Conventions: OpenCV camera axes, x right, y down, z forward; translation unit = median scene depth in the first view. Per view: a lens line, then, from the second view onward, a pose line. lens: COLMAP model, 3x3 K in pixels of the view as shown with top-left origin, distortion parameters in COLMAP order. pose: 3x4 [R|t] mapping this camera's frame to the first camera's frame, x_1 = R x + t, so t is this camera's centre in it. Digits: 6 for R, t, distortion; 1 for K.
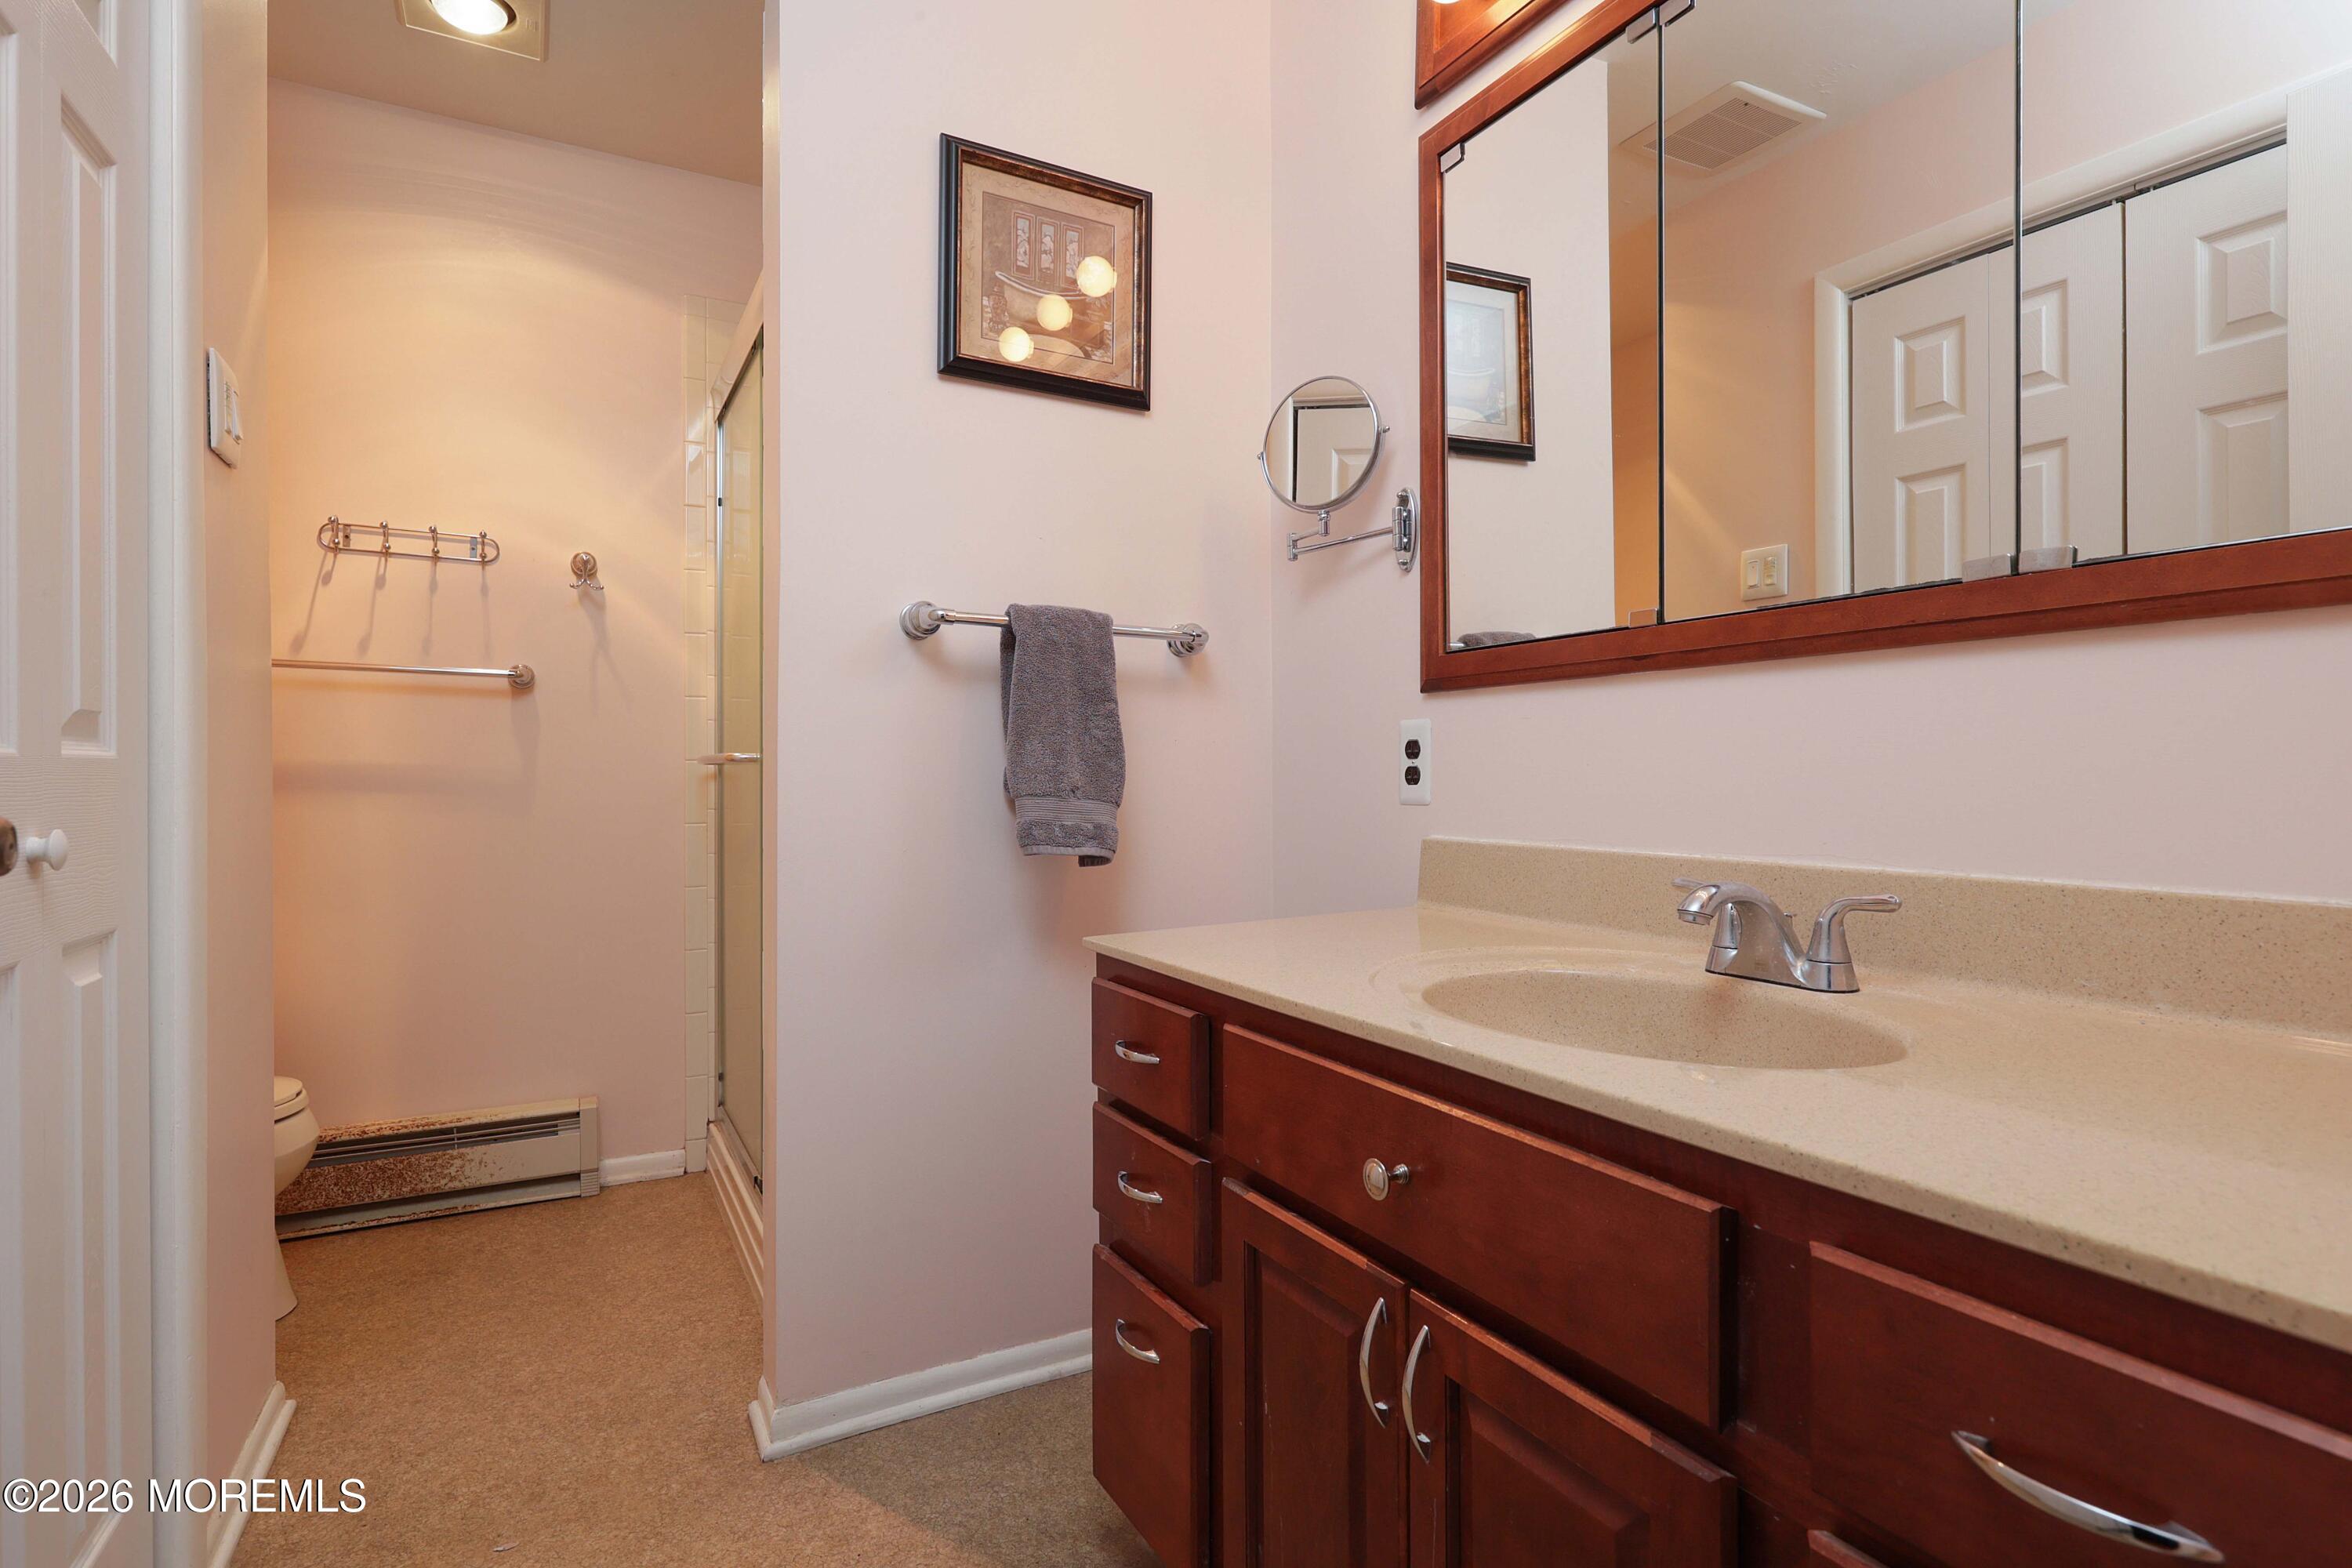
lens RADIAL K [[1152.2, 0, 1184.9], [0, 1152.2, 784.4], [0, 0, 1]] dist [0.013217, 0.000158]
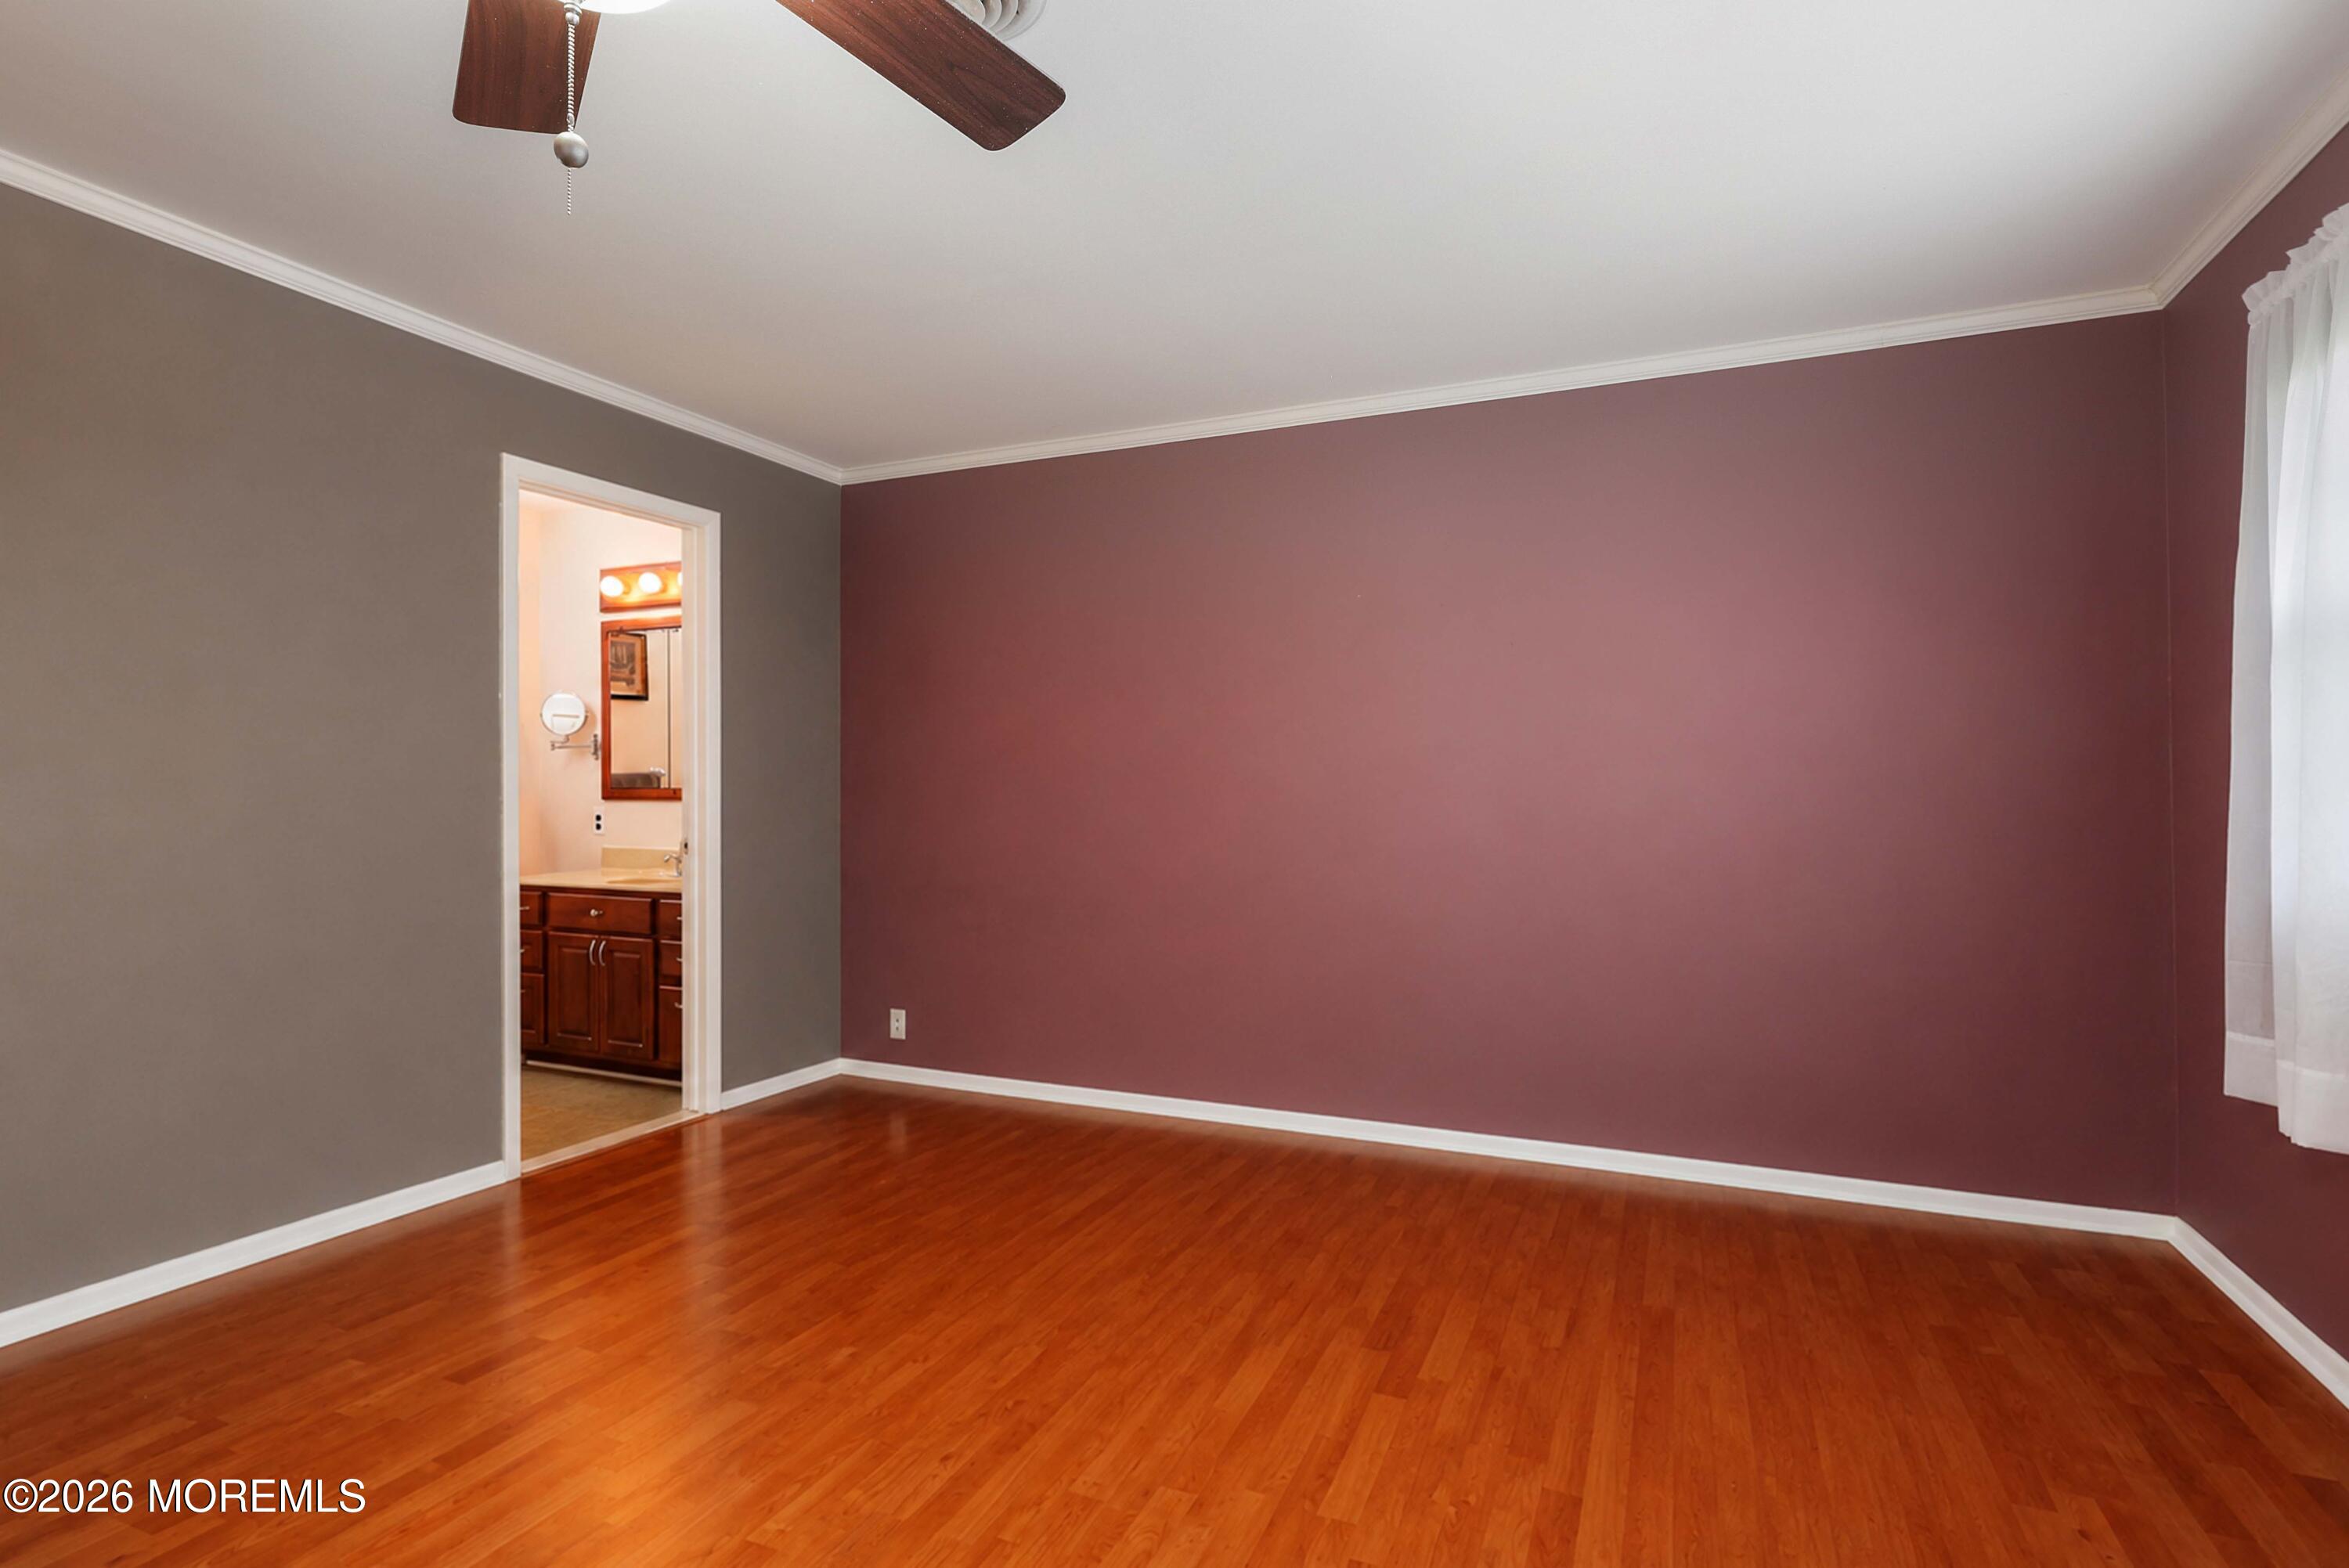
lens RADIAL K [[1150.6, 0, 1181.3], [0, 1150.6, 792.0], [0, 0, 1]] dist [0.013217, 0.000158]
pose [[0.780975, 0.003172, 0.624554, -0.508004], [-0.003562, 0.999993, -0.000625, -0.103590], [-0.624552, -0.001737, 0.780981, -2.354911]]
